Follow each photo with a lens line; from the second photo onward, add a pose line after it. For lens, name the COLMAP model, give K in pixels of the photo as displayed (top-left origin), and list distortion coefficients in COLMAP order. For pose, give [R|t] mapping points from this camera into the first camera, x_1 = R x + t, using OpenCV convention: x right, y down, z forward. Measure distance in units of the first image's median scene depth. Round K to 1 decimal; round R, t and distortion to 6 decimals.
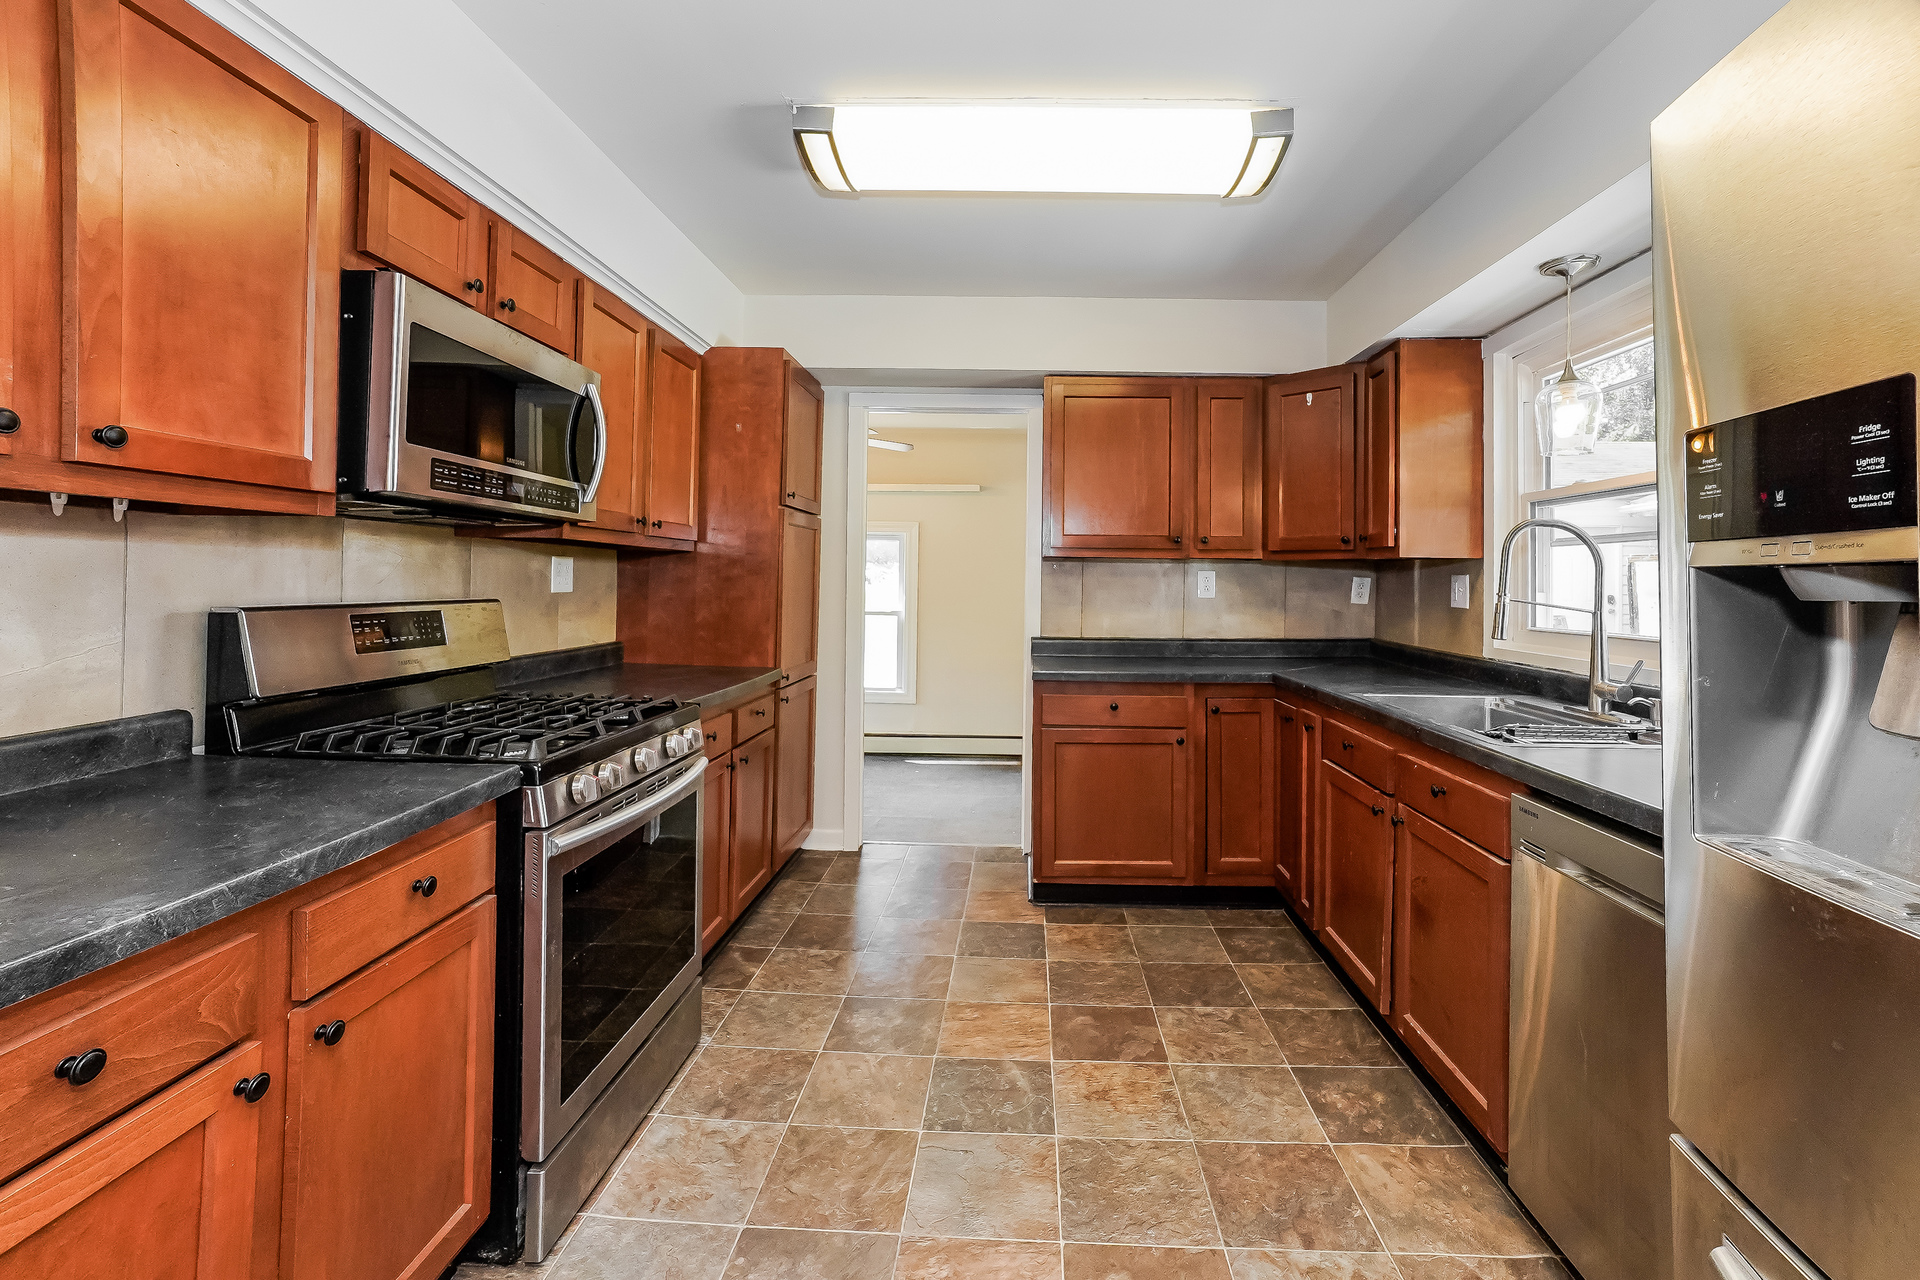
lens RADIAL K [[851.8, 0, 976.1], [0, 851.8, 564.9], [0, 0, 1]] dist [-0.031637, 0.001533]
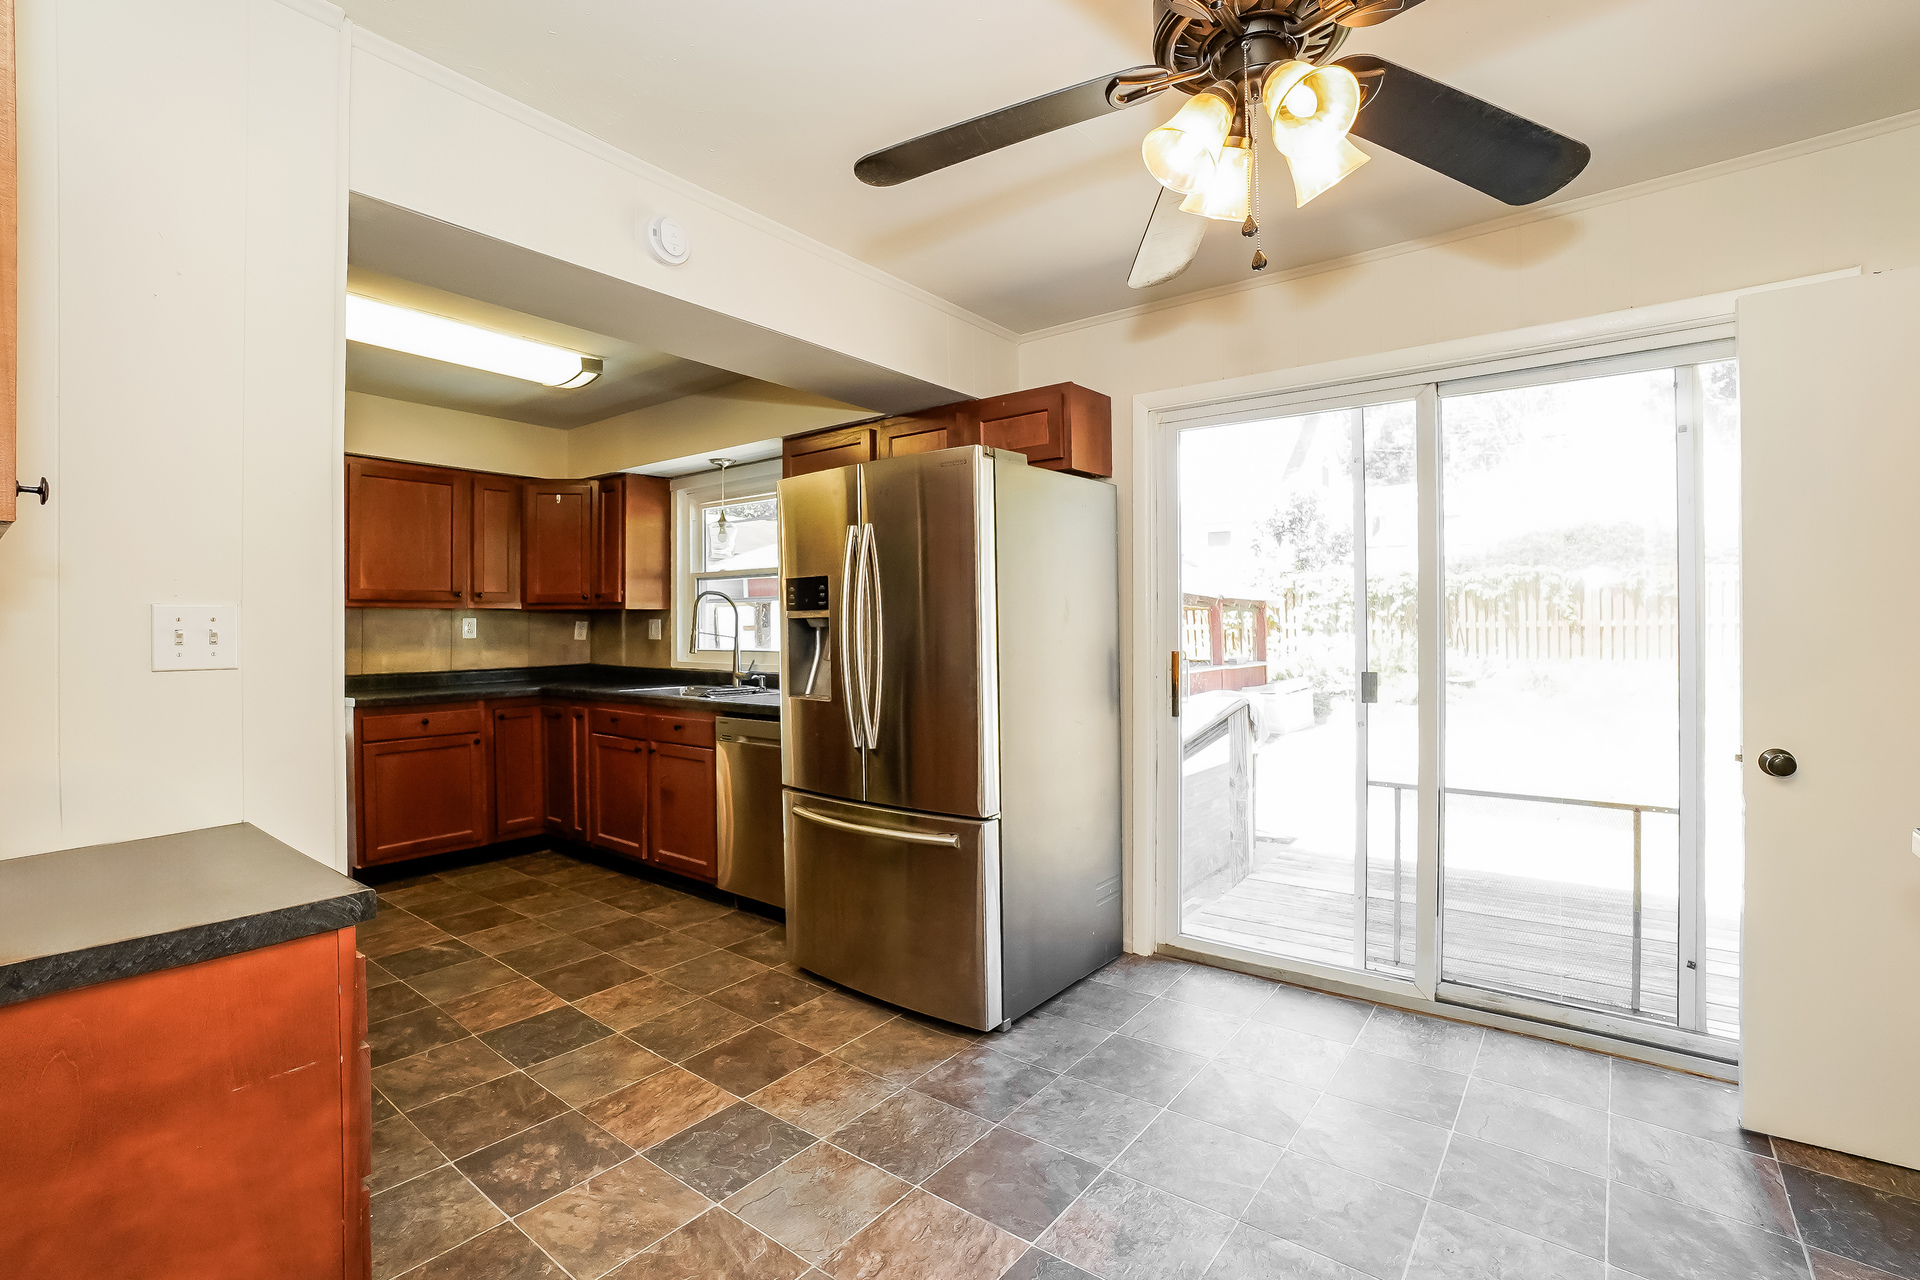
lens RADIAL K [[851.8, 0, 962.7], [0, 851.8, 634.7], [0, 0, 1]] dist [-0.031637, 0.001533]
pose [[0.572863, -0.018887, 0.819433, -0.474417], [-0.006620, 0.999595, 0.027668, -0.009512], [-0.819624, -0.021275, 0.572506, -0.473805]]
